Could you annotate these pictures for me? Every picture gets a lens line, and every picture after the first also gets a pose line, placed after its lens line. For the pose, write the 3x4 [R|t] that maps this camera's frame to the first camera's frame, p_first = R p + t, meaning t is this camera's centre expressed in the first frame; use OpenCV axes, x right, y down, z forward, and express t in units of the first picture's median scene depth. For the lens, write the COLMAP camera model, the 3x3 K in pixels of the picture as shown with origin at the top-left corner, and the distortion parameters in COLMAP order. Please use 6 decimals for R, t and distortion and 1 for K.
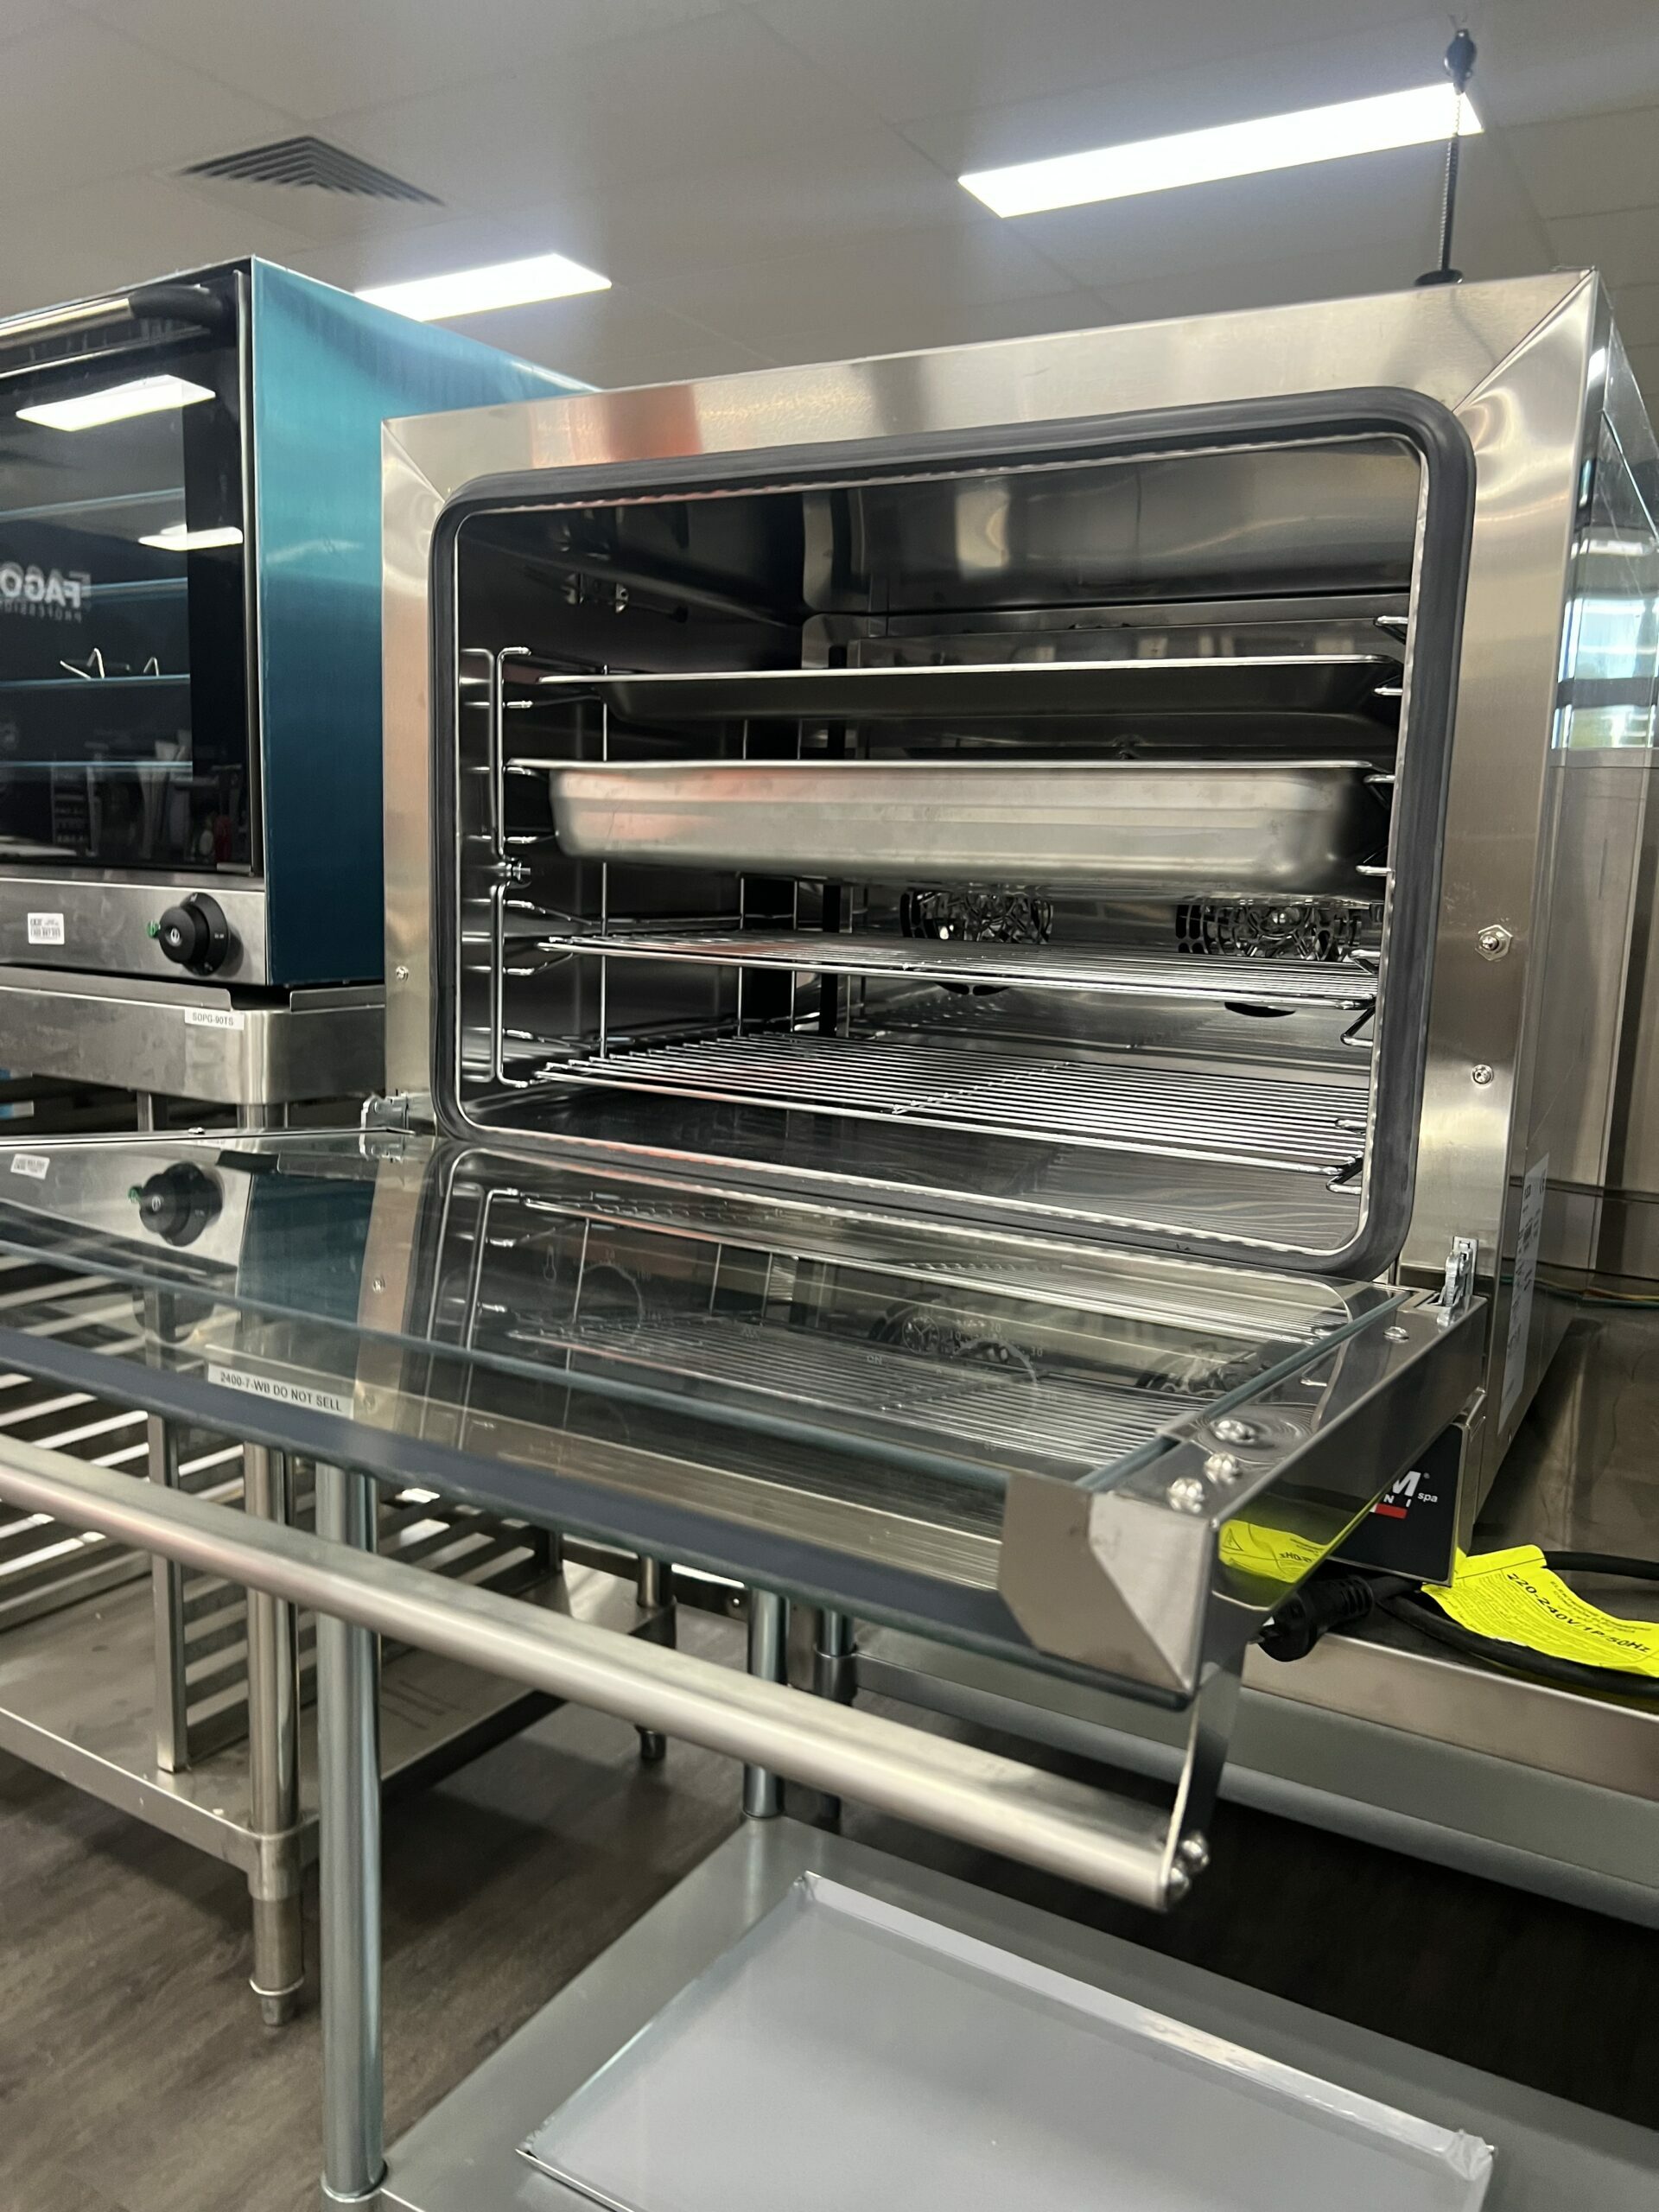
lens RADIAL K [[1688.1, 0, 815.5], [0, 1688.1, 1120.2], [0, 0, 1]] dist [0.048502, -0.002861]
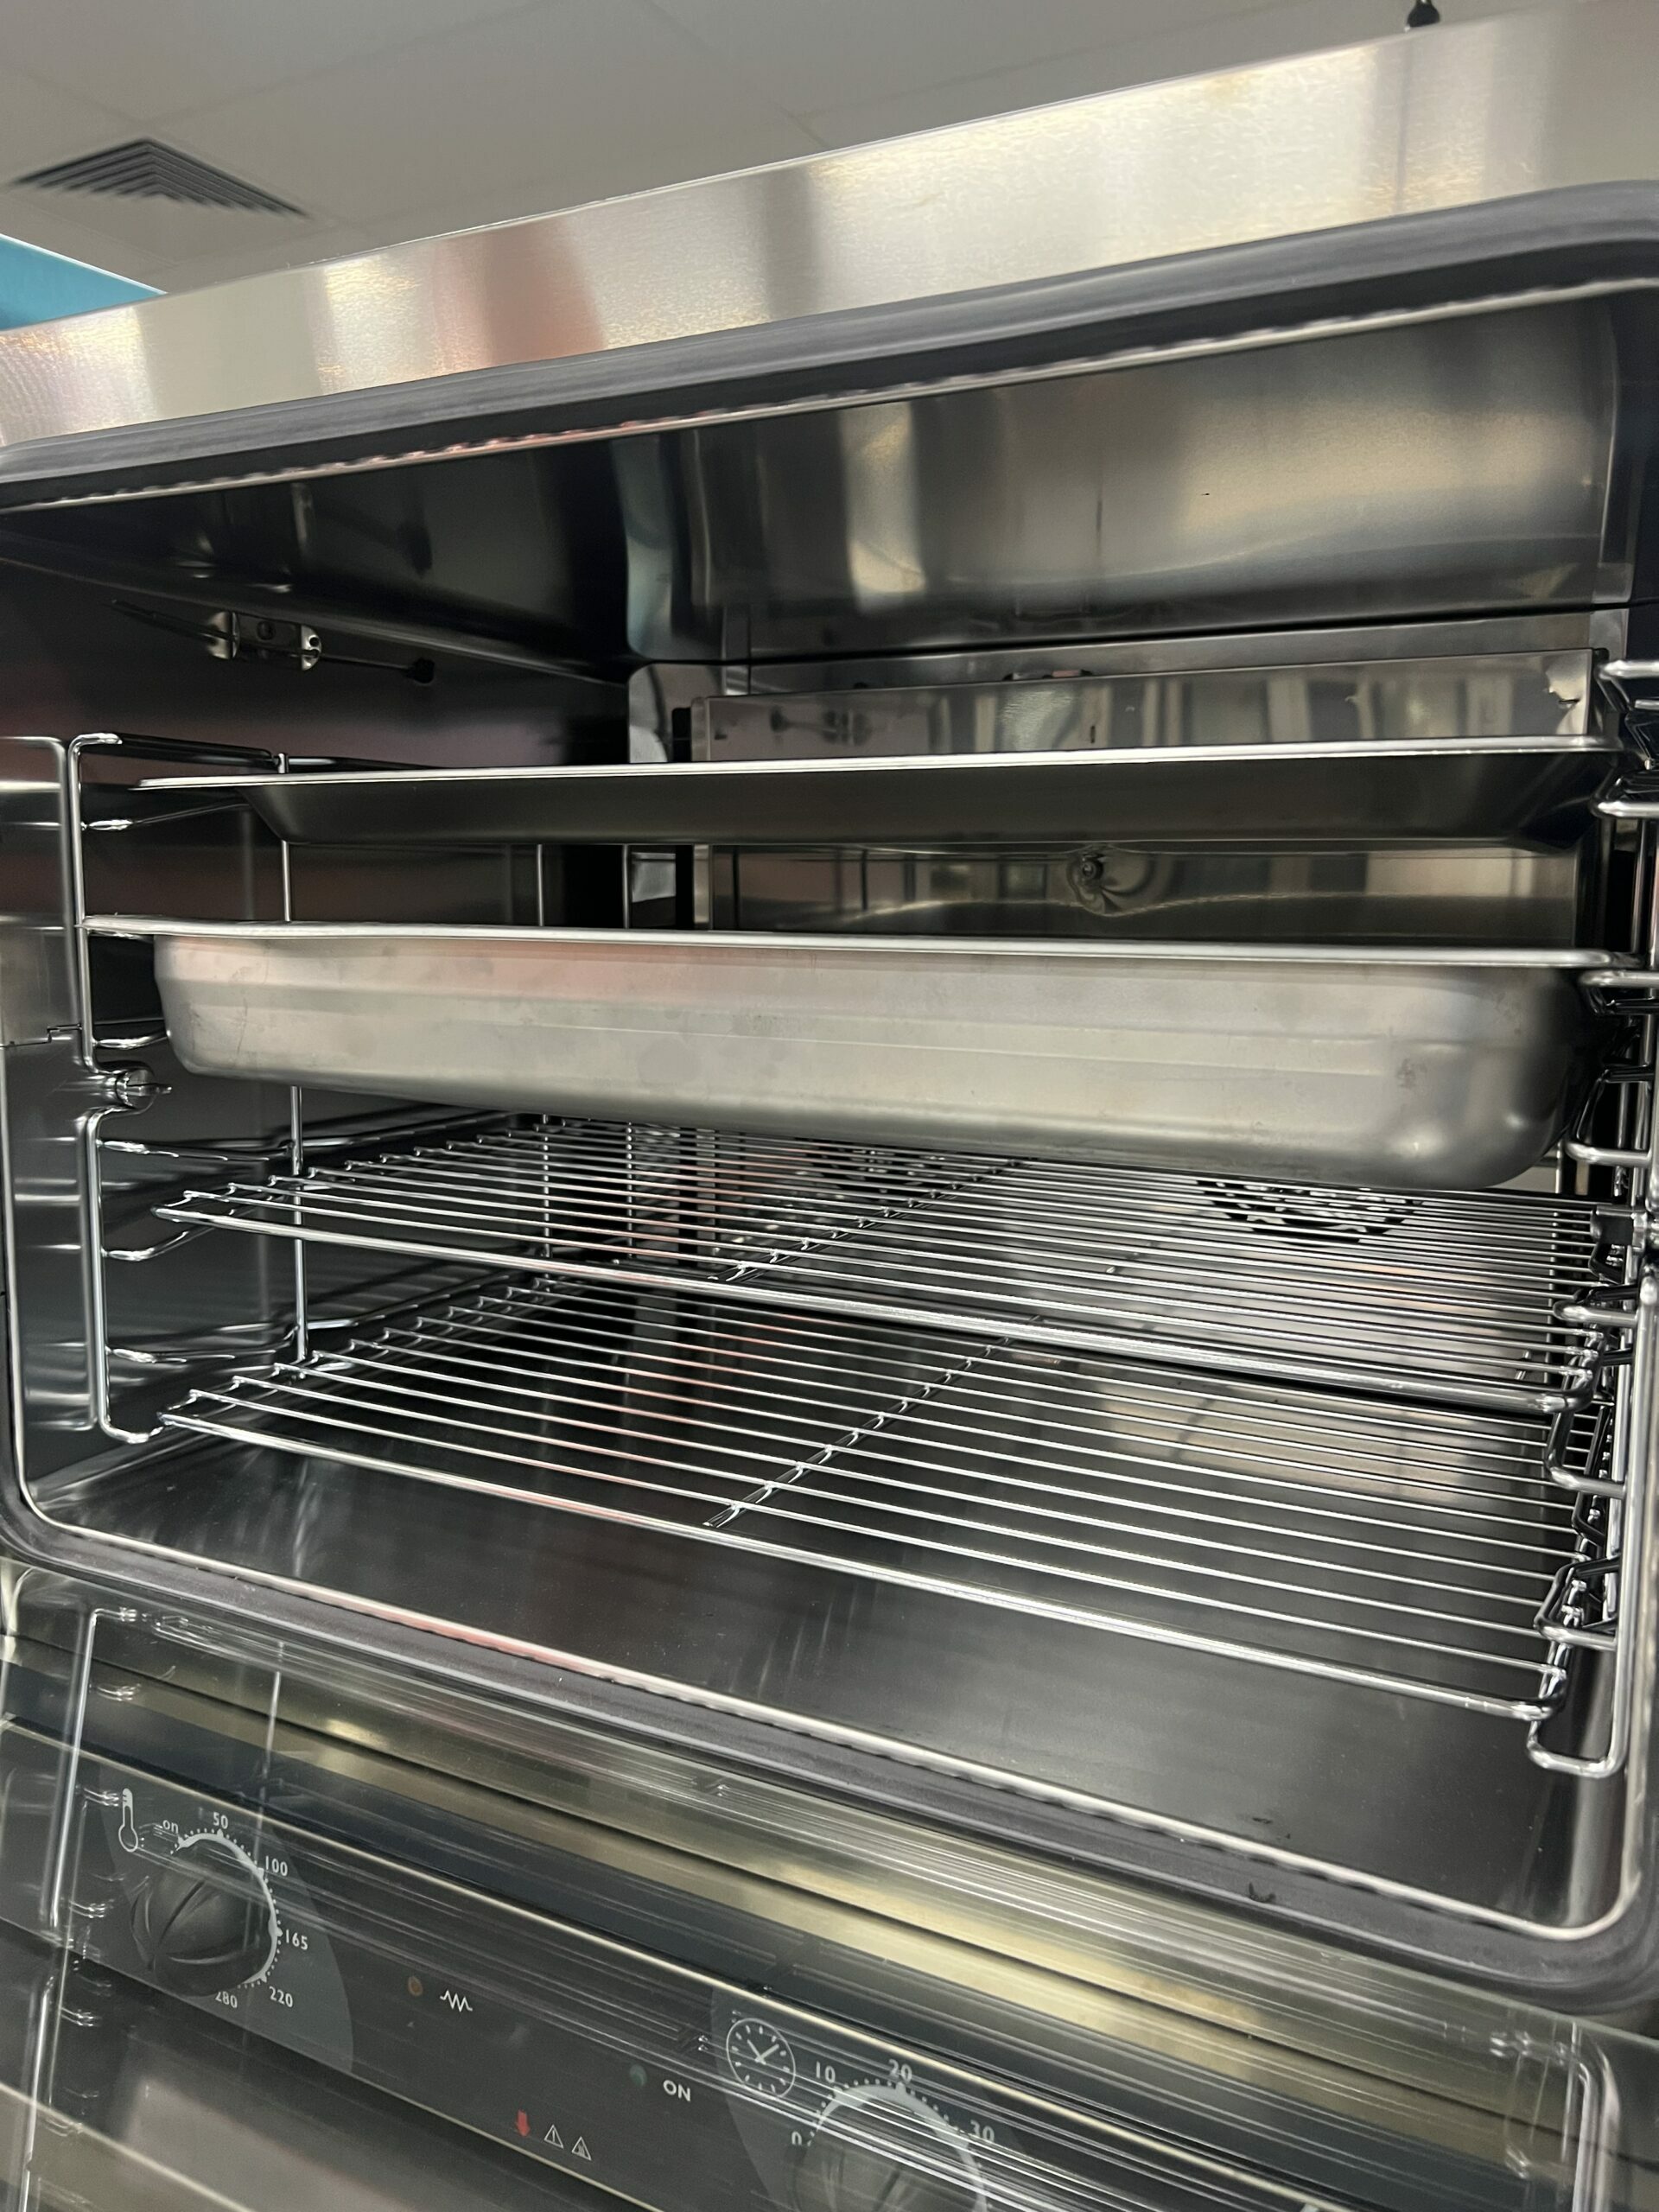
lens RADIAL K [[1688.1, 0, 843.7], [0, 1688.1, 1095.9], [0, 0, 1]] dist [0.048502, -0.002861]
pose [[0.998772, -0.031155, 0.038519, 0.061151], [0.032443, 0.998919, -0.033293, -0.116624], [-0.037441, 0.034502, 0.998703, 0.375388]]
